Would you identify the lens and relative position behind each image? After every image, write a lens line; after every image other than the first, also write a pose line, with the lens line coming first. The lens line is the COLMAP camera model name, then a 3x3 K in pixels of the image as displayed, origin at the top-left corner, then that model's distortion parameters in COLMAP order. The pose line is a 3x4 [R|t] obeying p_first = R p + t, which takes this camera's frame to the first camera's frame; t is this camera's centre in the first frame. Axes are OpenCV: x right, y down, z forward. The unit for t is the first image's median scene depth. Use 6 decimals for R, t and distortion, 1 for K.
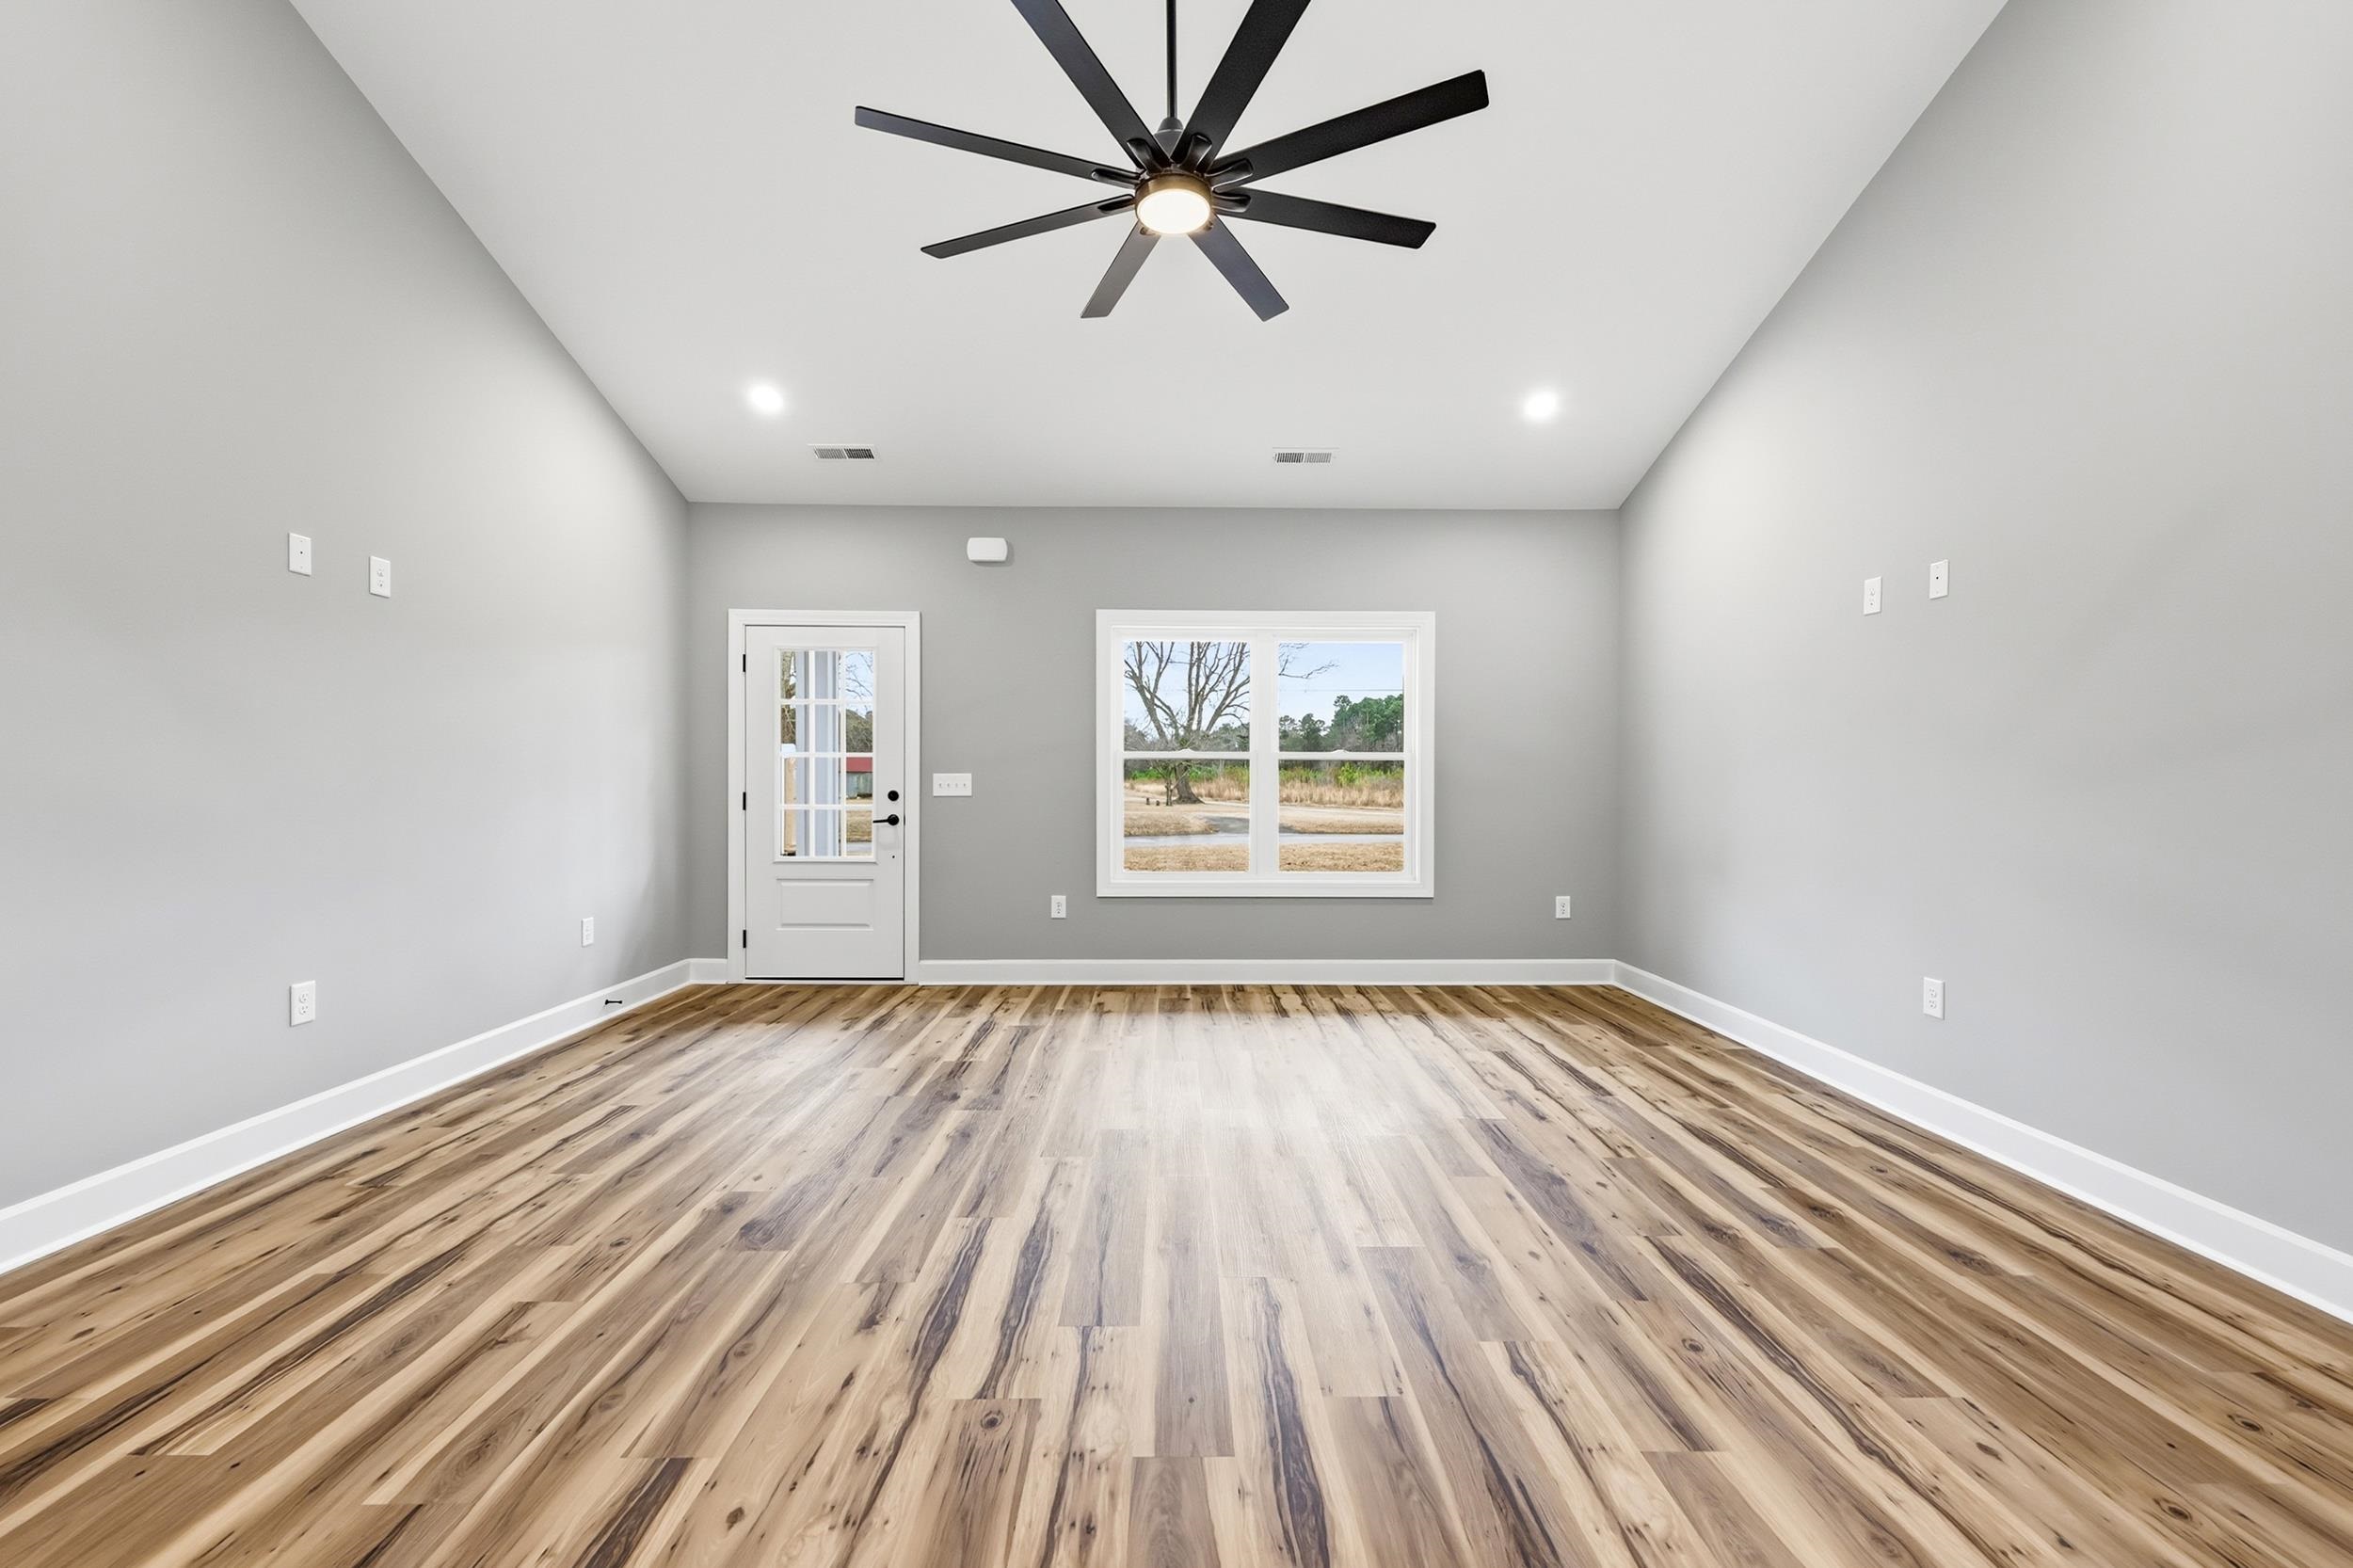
lens RADIAL K [[941.1, 0, 1187.0], [0, 941.1, 786.8], [0, 0, 1]] dist [-0.000709, 0.000169]
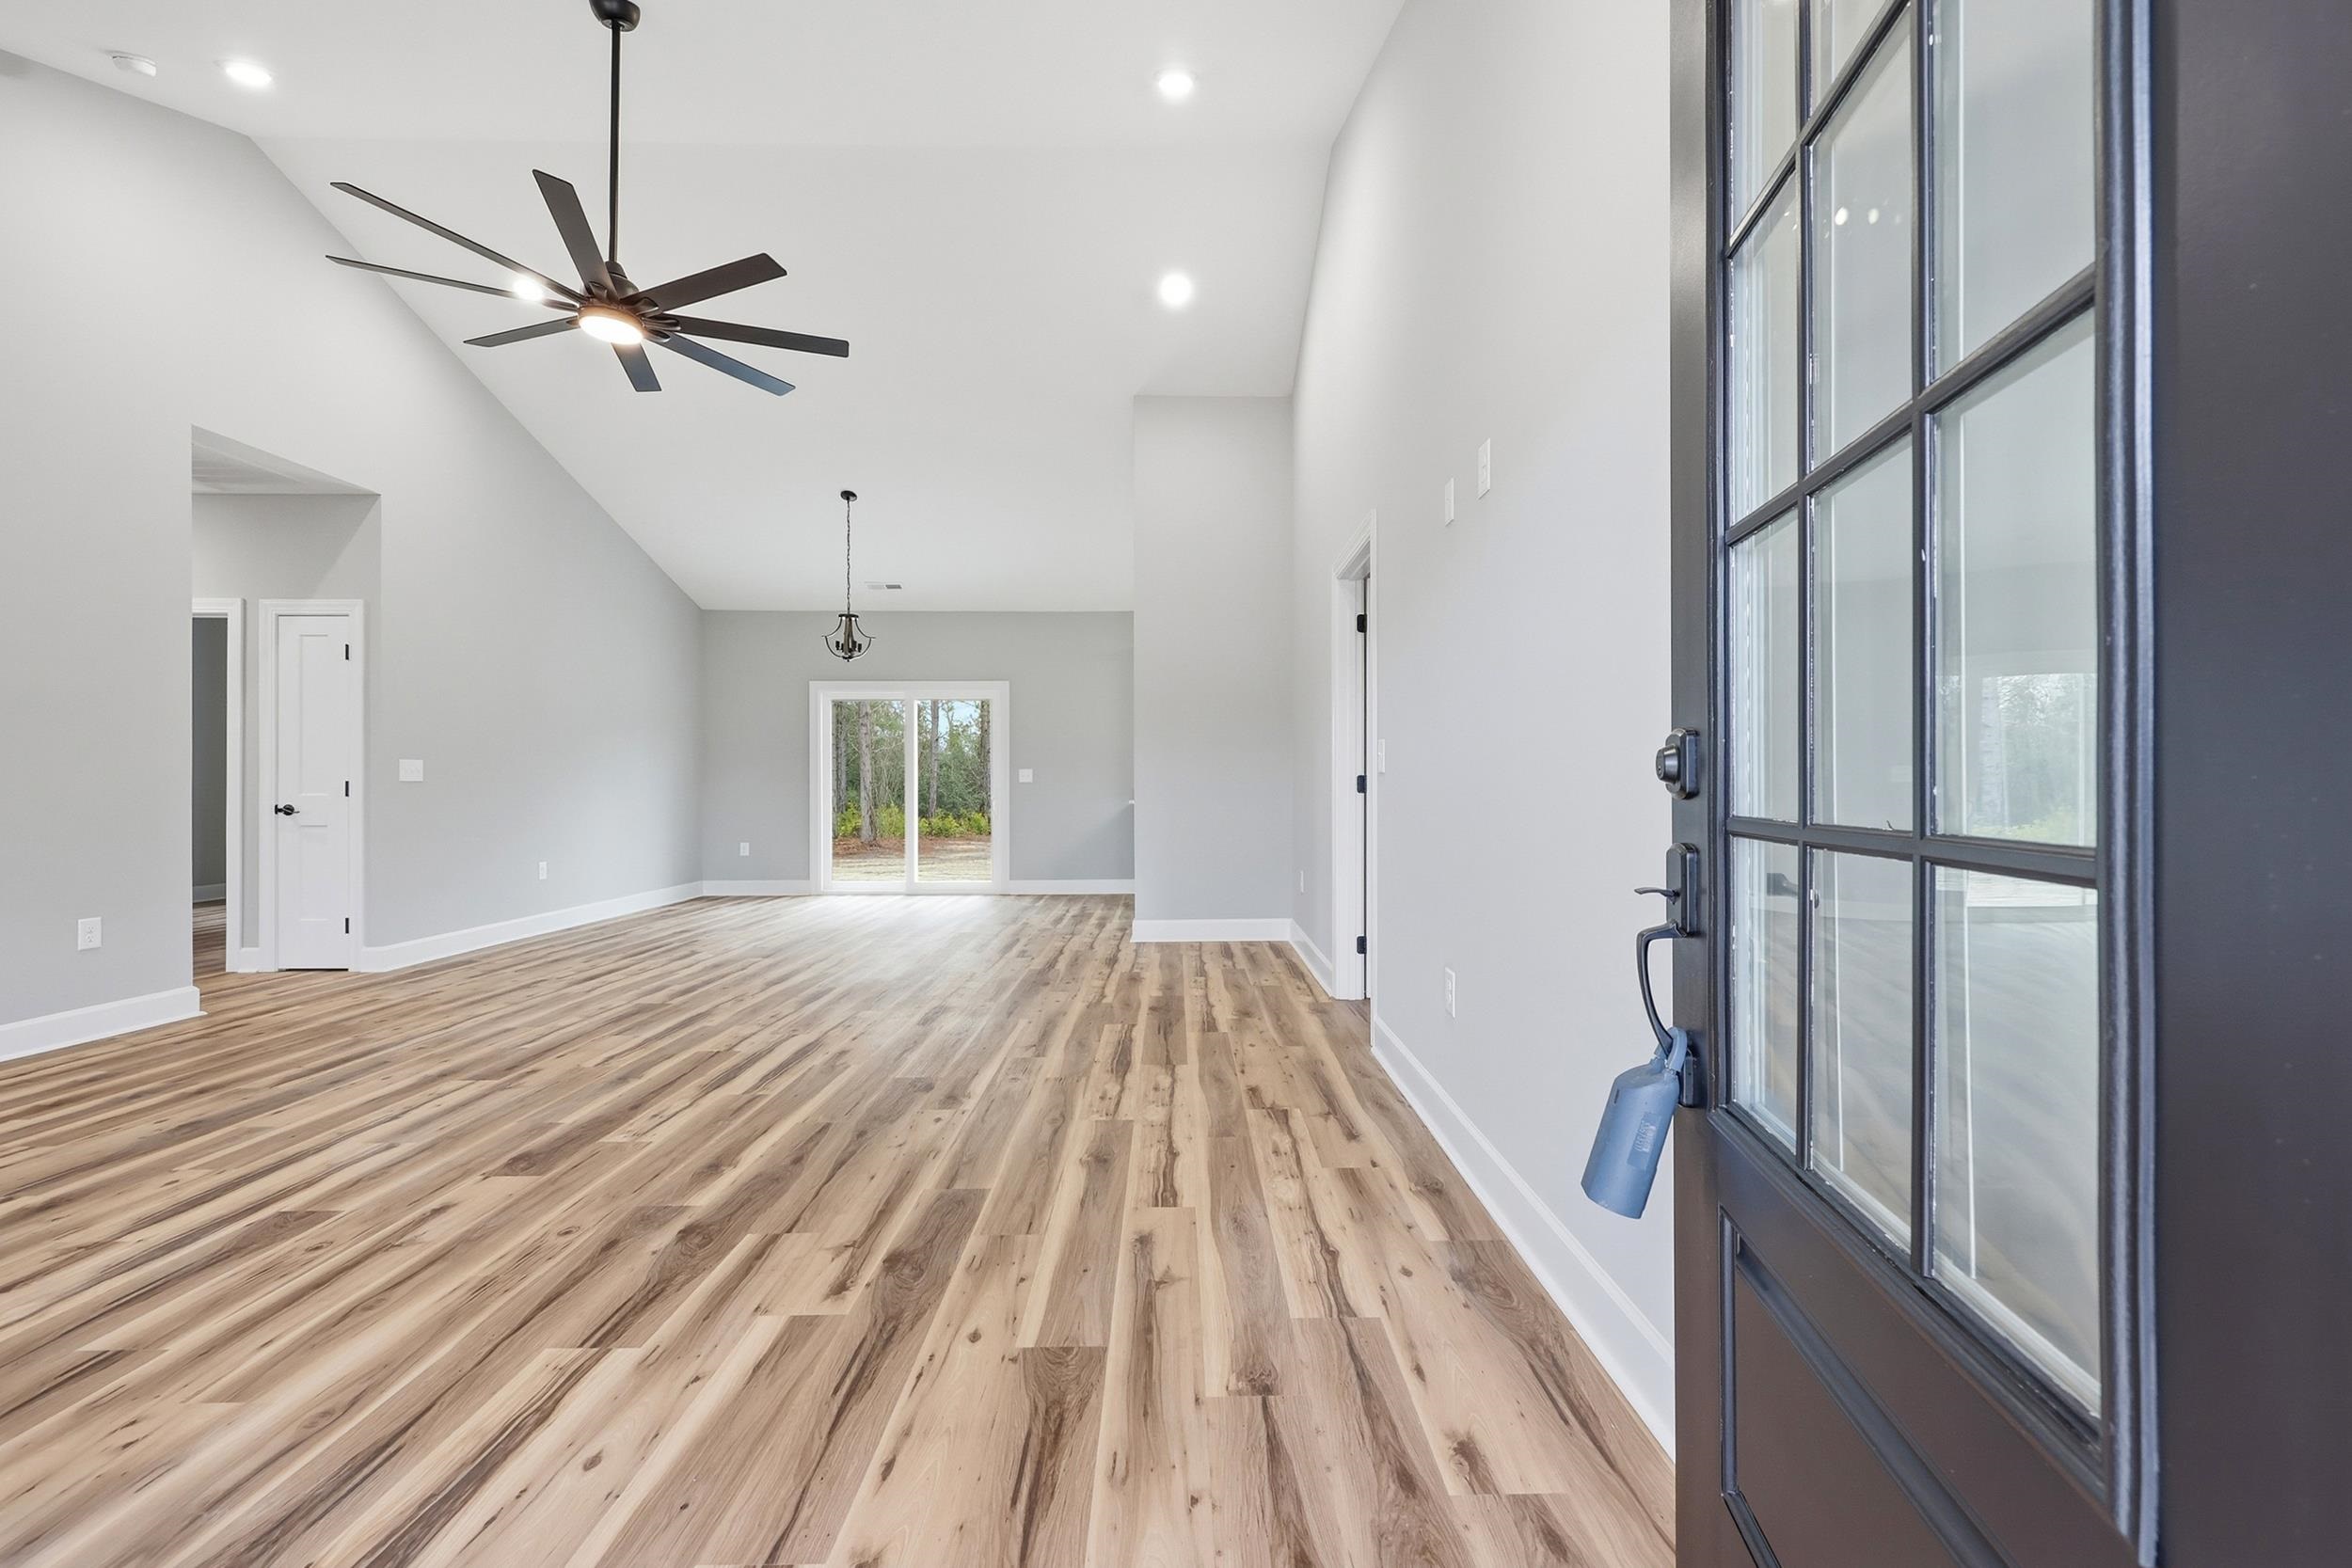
lens RADIAL K [[940.6, 0, 1186.5], [0, 940.6, 786.8], [0, 0, 1]] dist [-0.000709, 0.000169]
pose [[-0.999964, -0.001475, 0.008410, -0.712544], [-0.001398, 0.999957, 0.009158, 0.024811], [-0.008423, 0.009146, -0.999923, 1.968336]]
